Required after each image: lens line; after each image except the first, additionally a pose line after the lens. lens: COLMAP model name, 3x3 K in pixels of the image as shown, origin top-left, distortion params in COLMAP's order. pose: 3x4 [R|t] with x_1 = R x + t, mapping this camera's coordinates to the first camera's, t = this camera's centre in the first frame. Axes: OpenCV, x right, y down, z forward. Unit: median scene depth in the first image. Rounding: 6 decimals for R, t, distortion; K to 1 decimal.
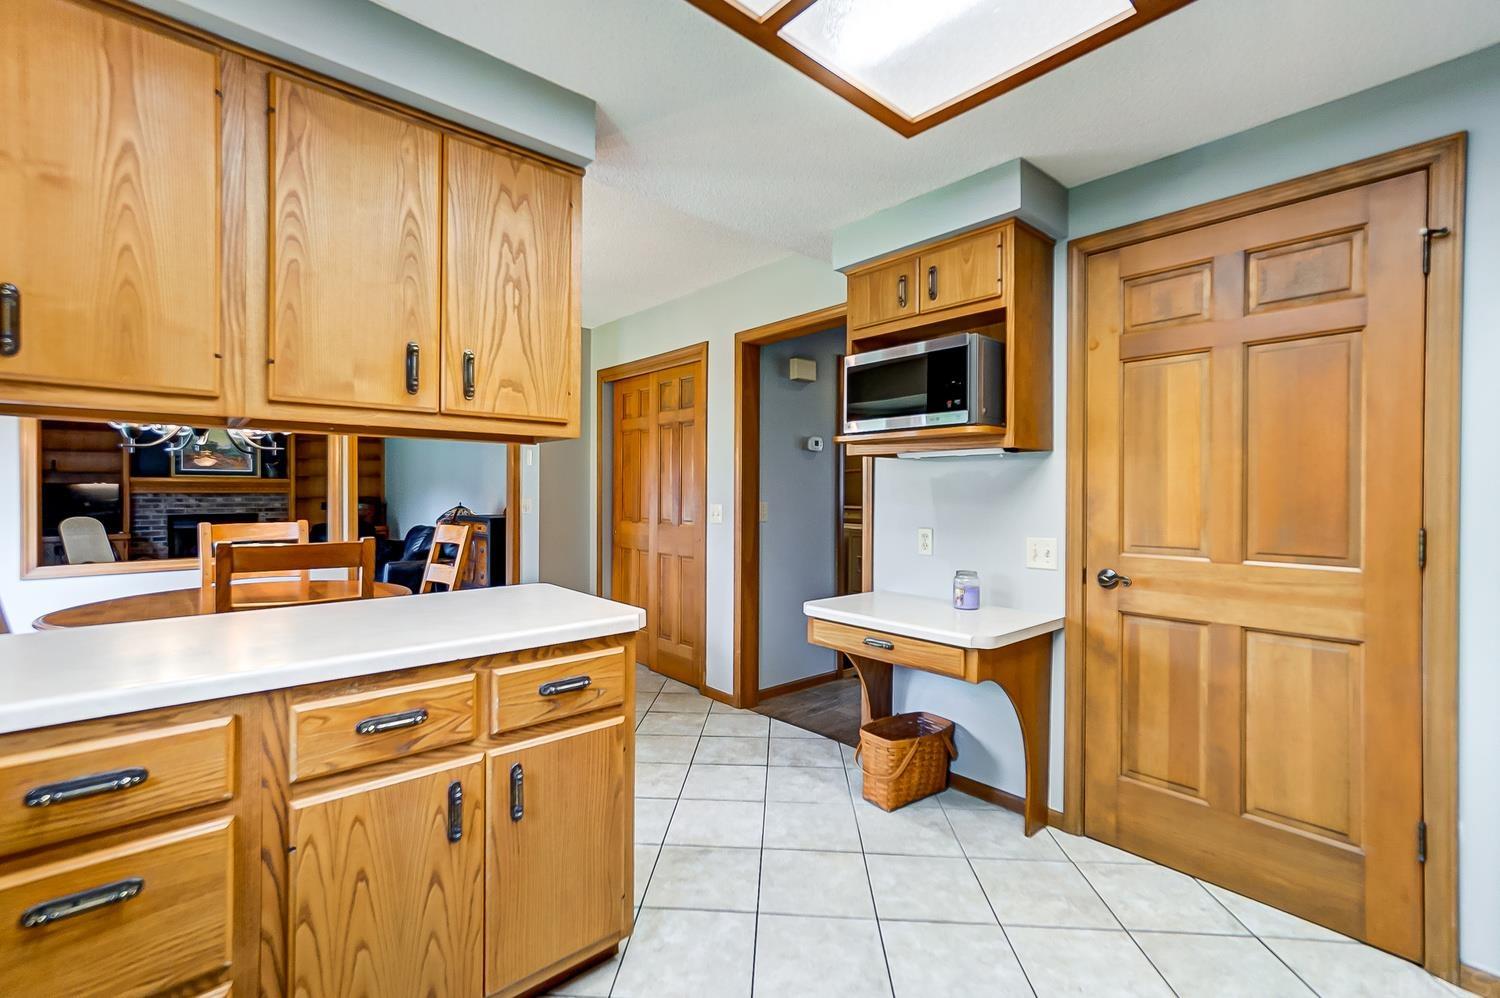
lens RADIAL K [[653.1, 0, 750.0], [0, 653.1, 499.0], [0, 0, 1]] dist [0.000463, 0.000243]
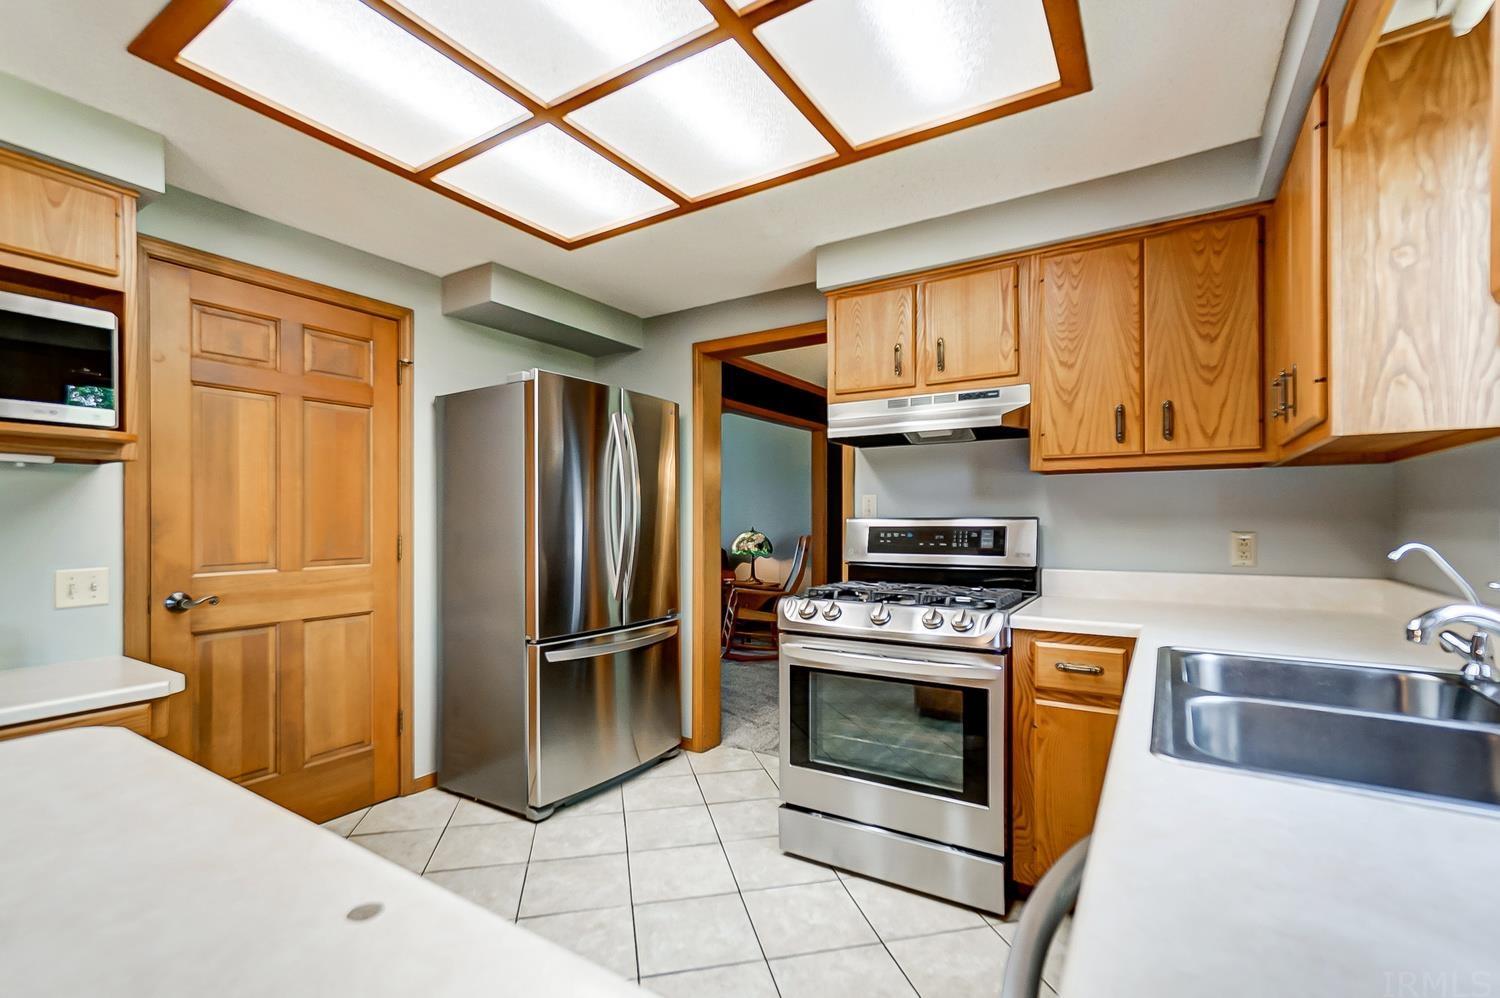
lens RADIAL K [[658.9, 0, 745.5], [0, 658.9, 520.1], [0, 0, 1]] dist [0.000136, 0.000177]
pose [[-0.289129, -0.006895, 0.957265, -0.694688], [0.008267, 0.999919, 0.009699, -0.003176], [-0.957254, 0.010717, -0.289049, 0.522914]]
